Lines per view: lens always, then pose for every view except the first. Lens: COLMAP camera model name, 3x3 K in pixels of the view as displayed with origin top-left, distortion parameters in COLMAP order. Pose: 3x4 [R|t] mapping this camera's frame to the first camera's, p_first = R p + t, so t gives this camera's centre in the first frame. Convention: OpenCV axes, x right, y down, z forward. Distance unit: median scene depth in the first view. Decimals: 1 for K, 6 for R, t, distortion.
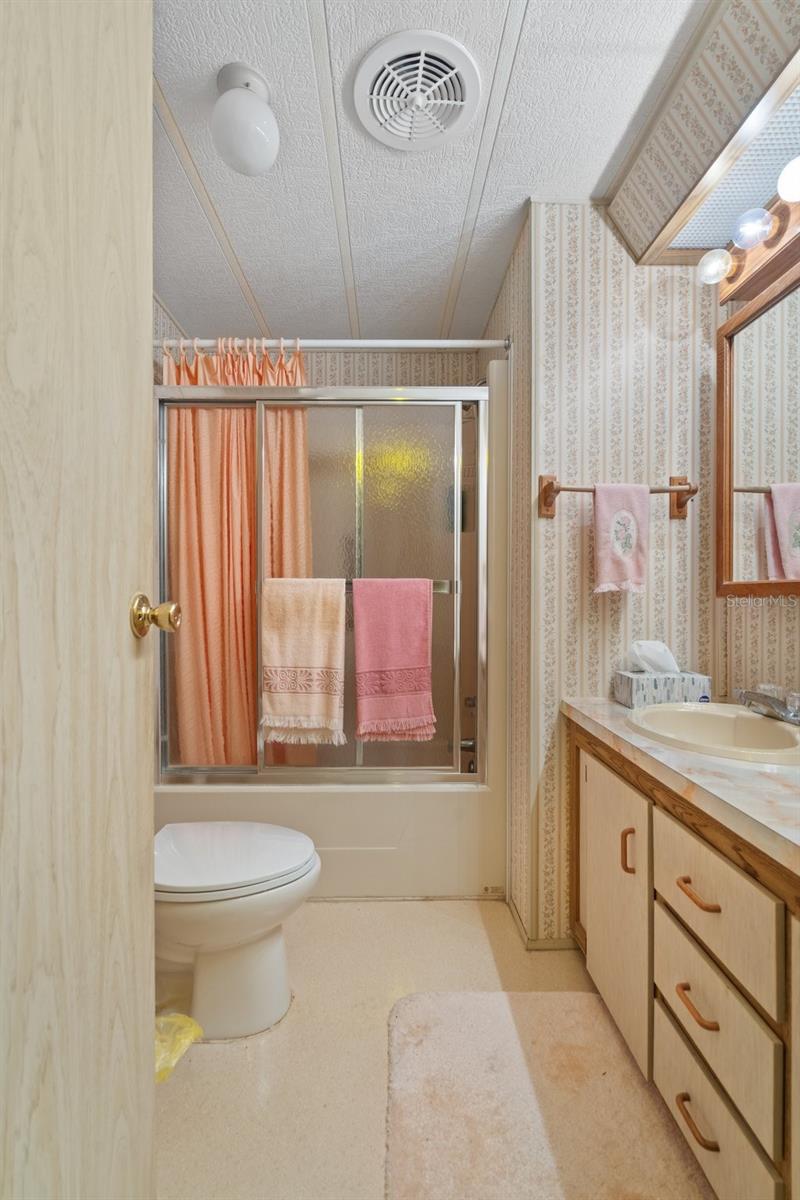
lens RADIAL K [[551.7, 0, 392.6], [0, 551.7, 606.0], [0, 0, 1]] dist [-0.001817, 0.004324]
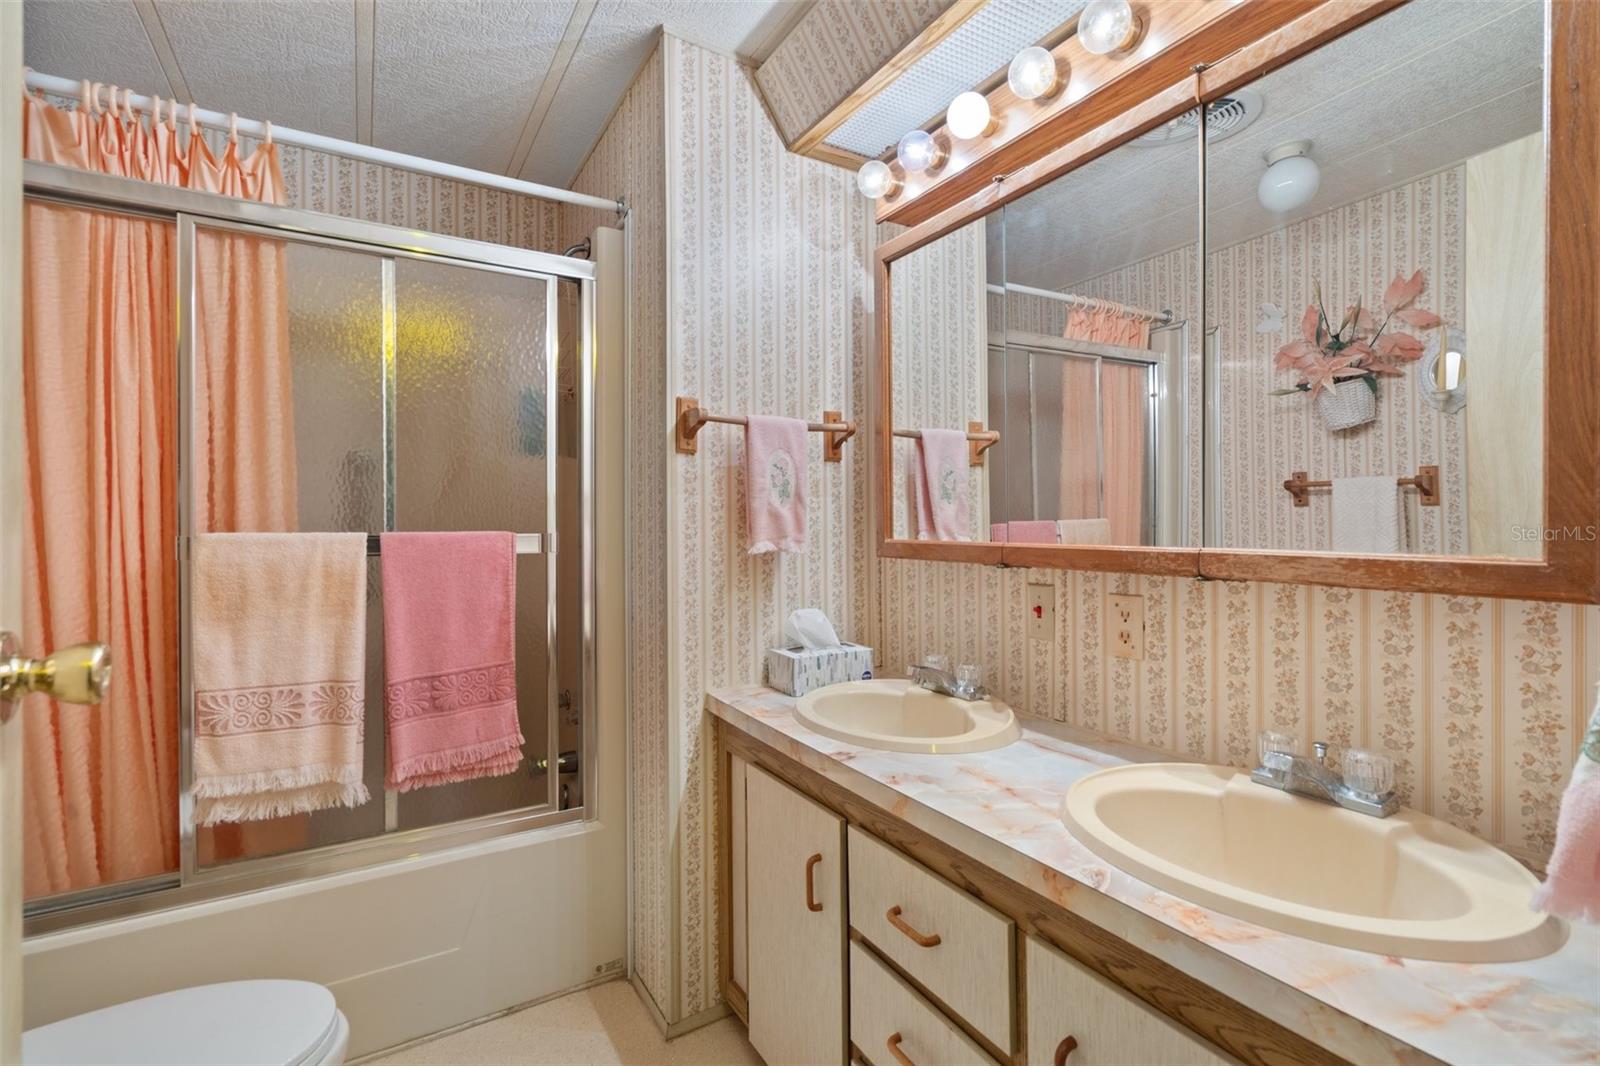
lens RADIAL K [[733.6, 0, 795.4], [0, 733.6, 524.5], [0, 0, 1]] dist [-0.005633, 0.005270]
pose [[0.863482, -0.004681, 0.504359, -0.097322], [0.011730, 0.999873, -0.010803, -0.050284], [-0.504244, 0.015245, 0.863427, 0.061547]]
